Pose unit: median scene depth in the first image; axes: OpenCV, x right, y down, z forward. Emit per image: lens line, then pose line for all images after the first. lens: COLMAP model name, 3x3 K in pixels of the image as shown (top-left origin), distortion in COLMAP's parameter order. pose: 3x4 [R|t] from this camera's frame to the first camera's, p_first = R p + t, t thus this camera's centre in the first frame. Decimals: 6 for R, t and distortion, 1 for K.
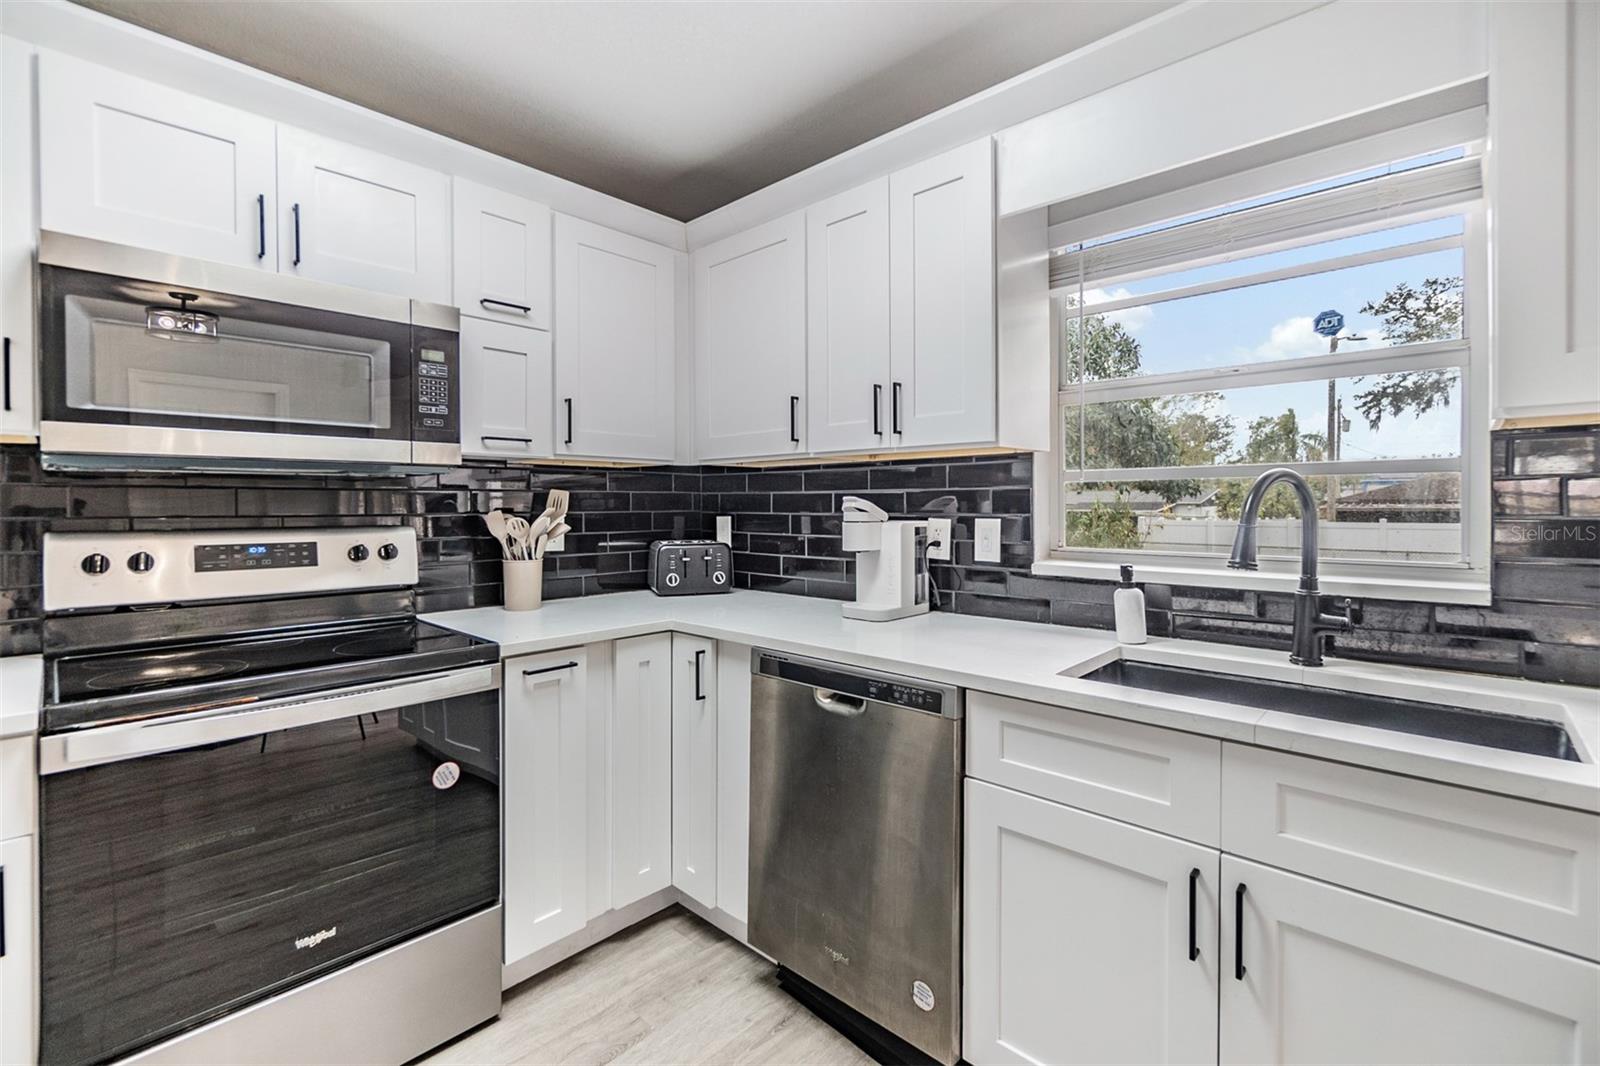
lens RADIAL K [[701.3, 0, 796.8], [0, 701.3, 508.8], [0, 0, 1]] dist [-0.002723, -0.000610]
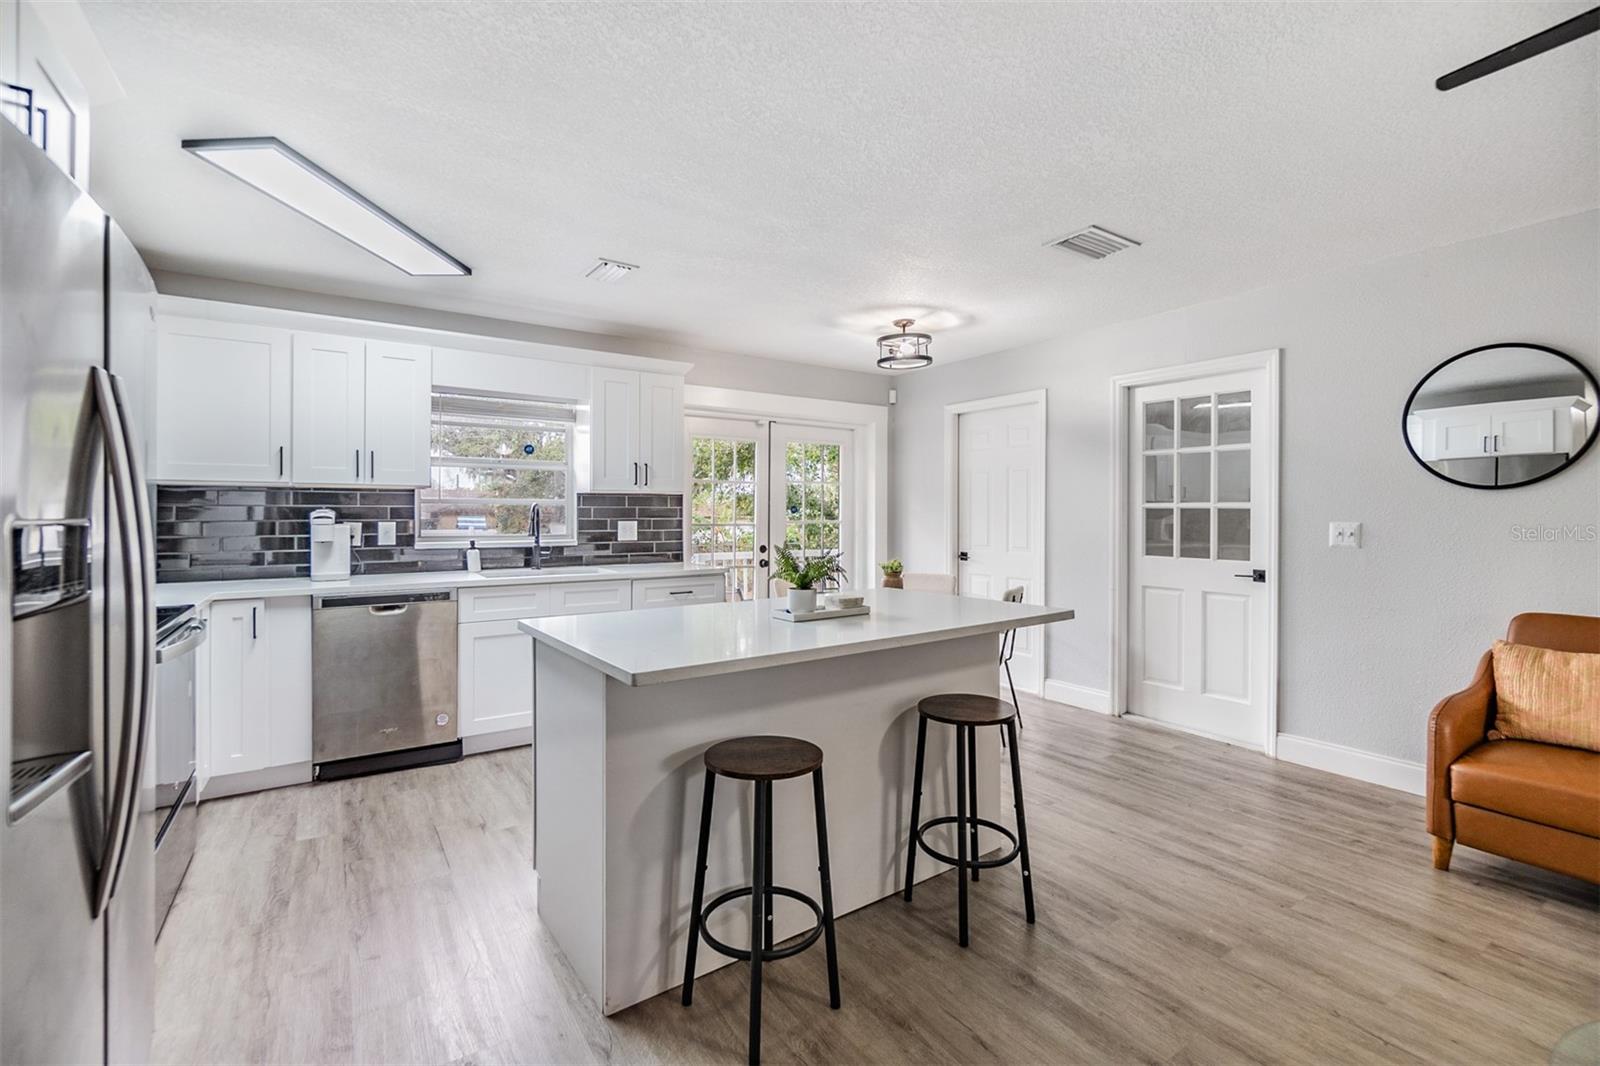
lens RADIAL K [[701.3, 0, 796.8], [0, 701.3, 508.8], [0, 0, 1]] dist [-0.002723, -0.000610]
pose [[0.232578, 0.011045, 0.972515, -1.303094], [0.003011, 0.999923, -0.012077, 0.003567], [-0.972573, 0.005737, 0.232527, -0.515494]]
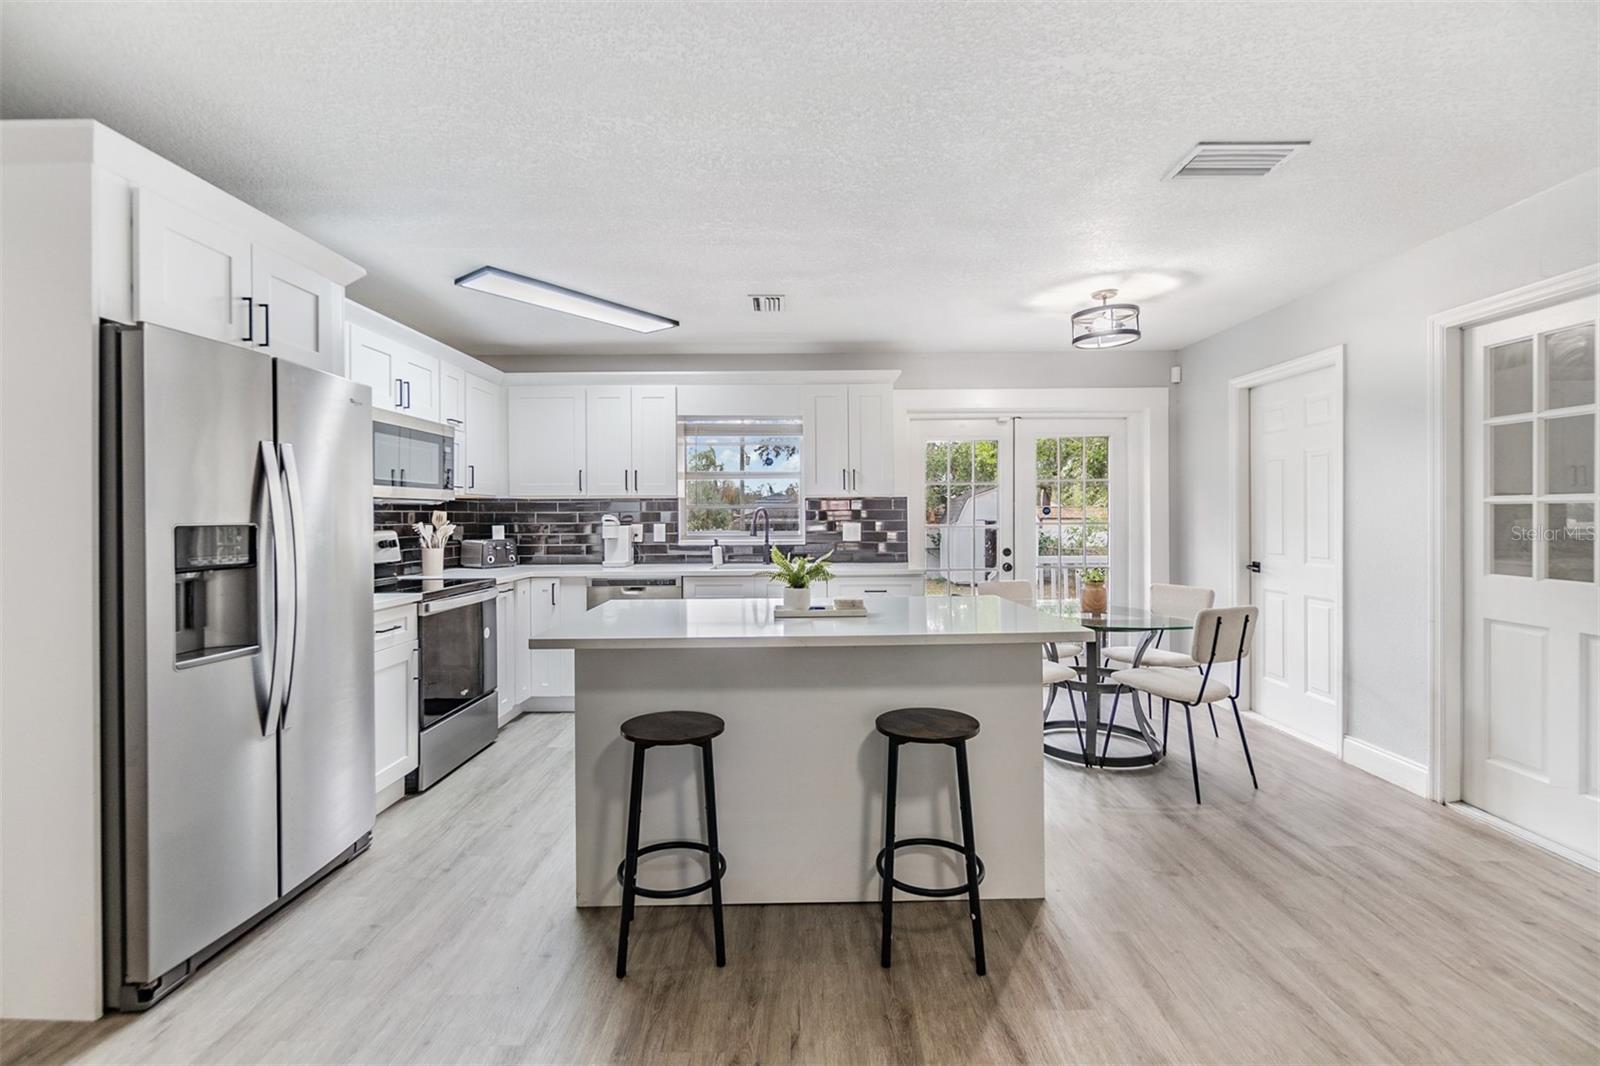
lens RADIAL K [[699.0, 0, 794.5], [0, 699.0, 514.0], [0, 0, 1]] dist [-0.000048, 0.000184]
pose [[0.741349, 0.001711, 0.671117, -1.013291], [0.006416, 0.999933, -0.009637, 0.005113], [-0.671089, 0.011450, 0.741289, -1.126064]]
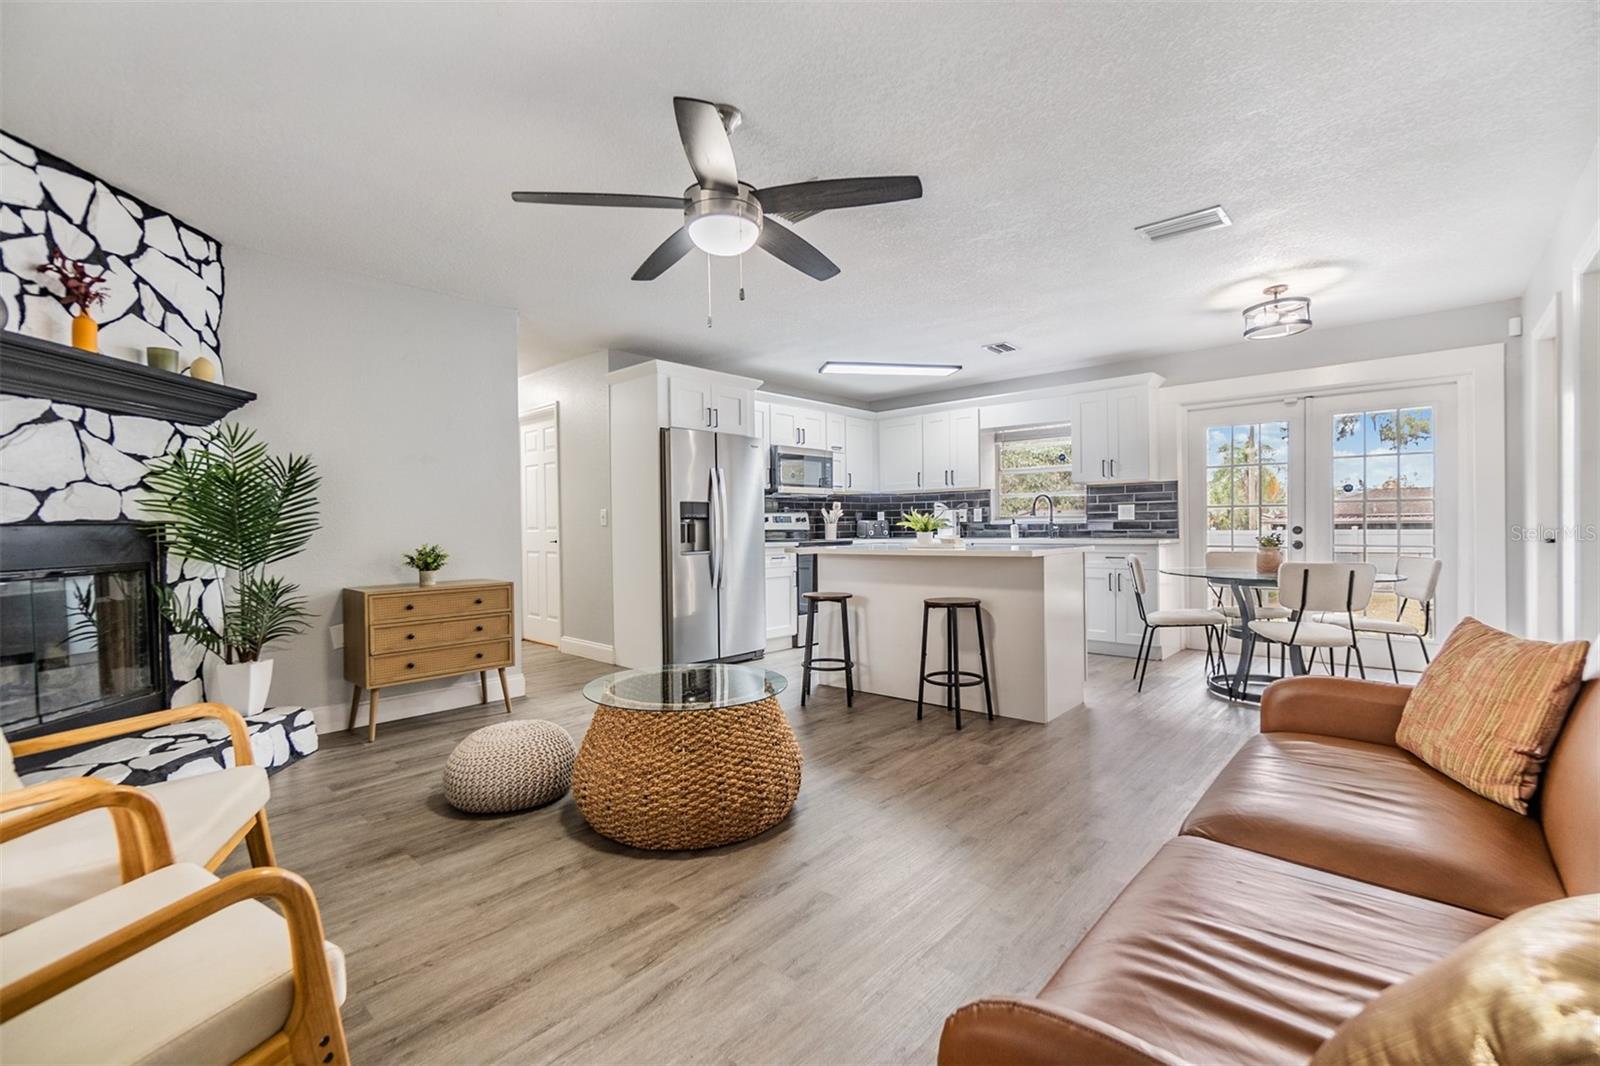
lens RADIAL K [[688.1, 0, 793.3], [0, 688.1, 528.8], [0, 0, 1]] dist [-0.002503, -0.000361]
pose [[0.999961, -0.008228, 0.003114, -0.621578], [0.008231, 0.999966, -0.001001, 0.104964], [-0.003106, 0.001027, 0.999995, -2.287674]]
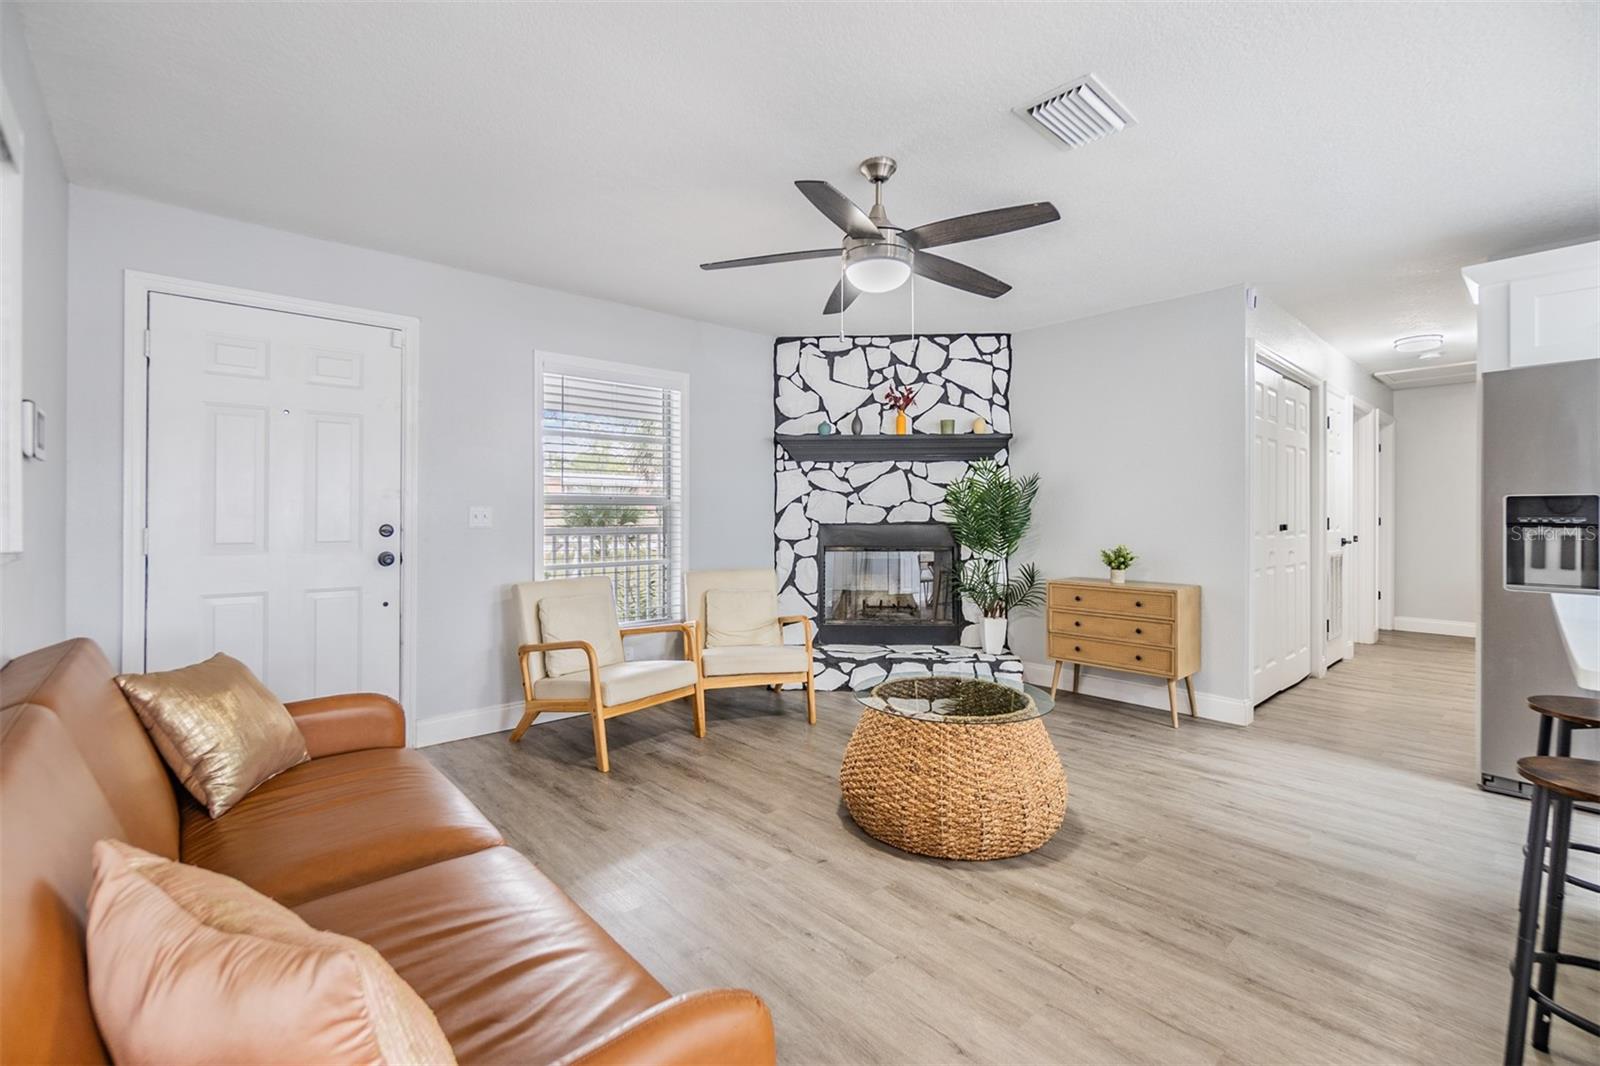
lens RADIAL K [[701.3, 0, 796.8], [0, 701.3, 508.8], [0, 0, 1]] dist [-0.002723, -0.000610]
pose [[-0.088262, -0.005288, -0.996083, 0.501157], [-0.007249, 0.999963, -0.004666, 0.047851], [0.996071, 0.006809, -0.088297, -1.221381]]
